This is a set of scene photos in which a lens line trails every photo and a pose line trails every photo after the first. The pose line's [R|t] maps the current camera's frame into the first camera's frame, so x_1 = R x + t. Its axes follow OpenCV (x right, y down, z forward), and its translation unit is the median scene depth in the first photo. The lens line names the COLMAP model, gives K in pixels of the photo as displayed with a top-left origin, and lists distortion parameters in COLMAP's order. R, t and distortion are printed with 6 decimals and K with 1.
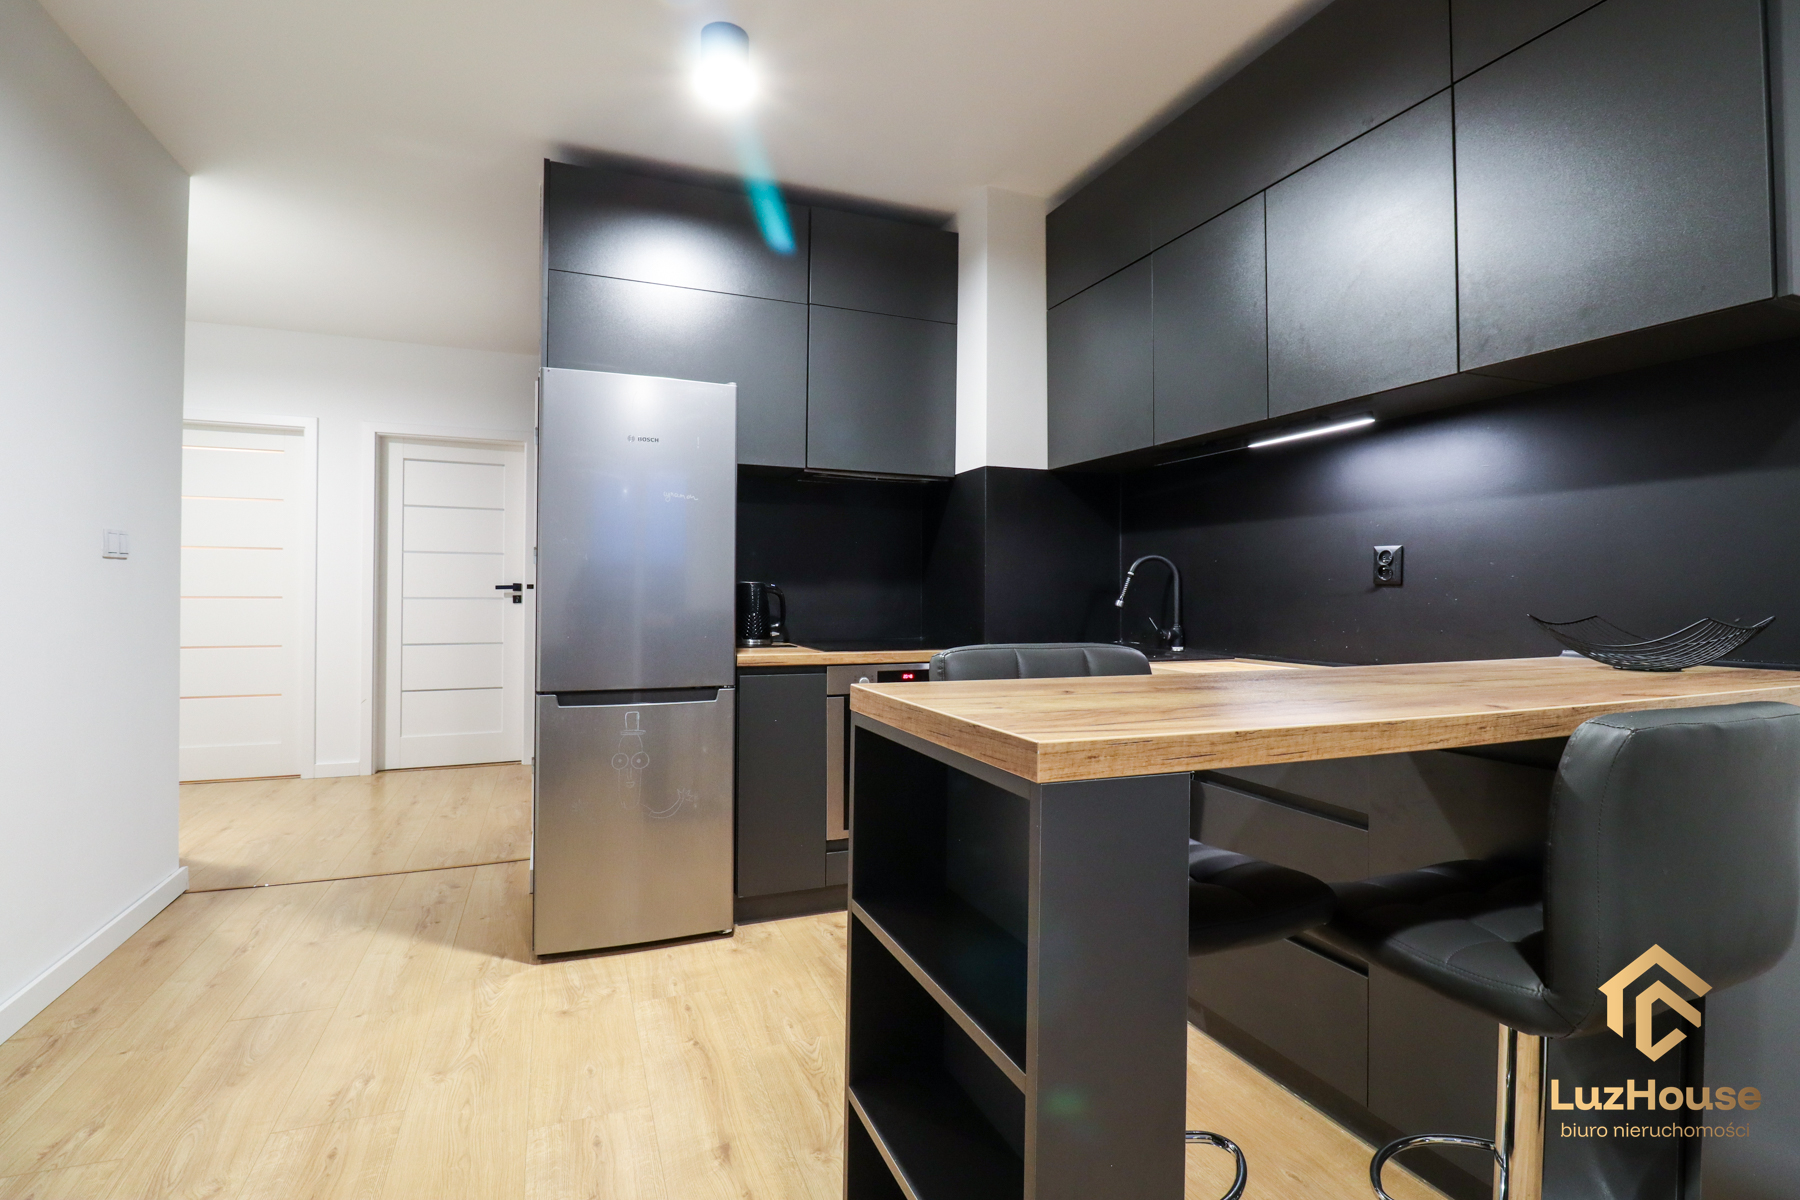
lens RADIAL K [[849.1, 0, 897.7], [0, 849.1, 584.9], [0, 0, 1]] dist [0.002184, -0.017846]
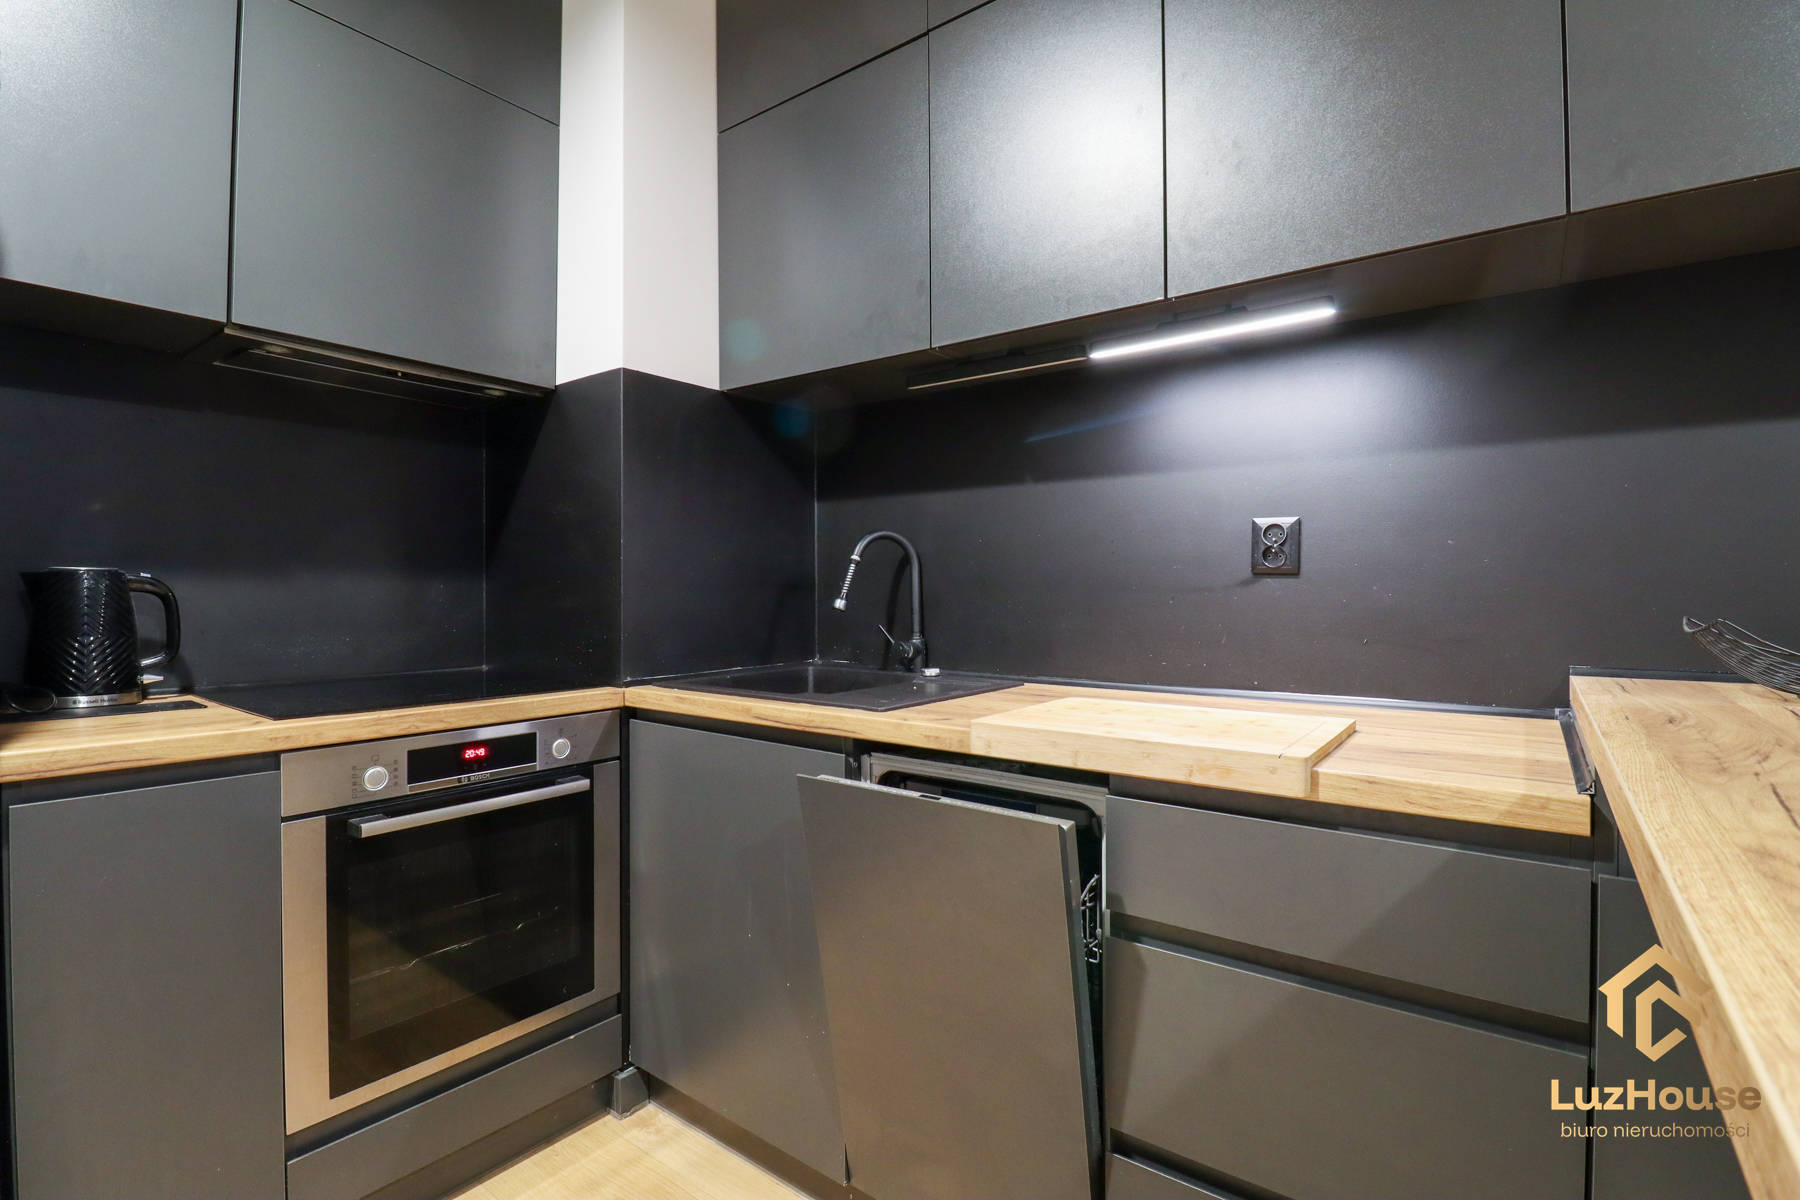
lens RADIAL K [[849.1, 0, 897.7], [0, 849.1, 584.9], [0, 0, 1]] dist [0.002184, -0.017846]
pose [[0.865305, -0.002847, 0.501237, -0.023155], [-0.000034, 0.999984, 0.005740, 0.003495], [-0.501245, -0.004984, 0.865291, 0.424264]]
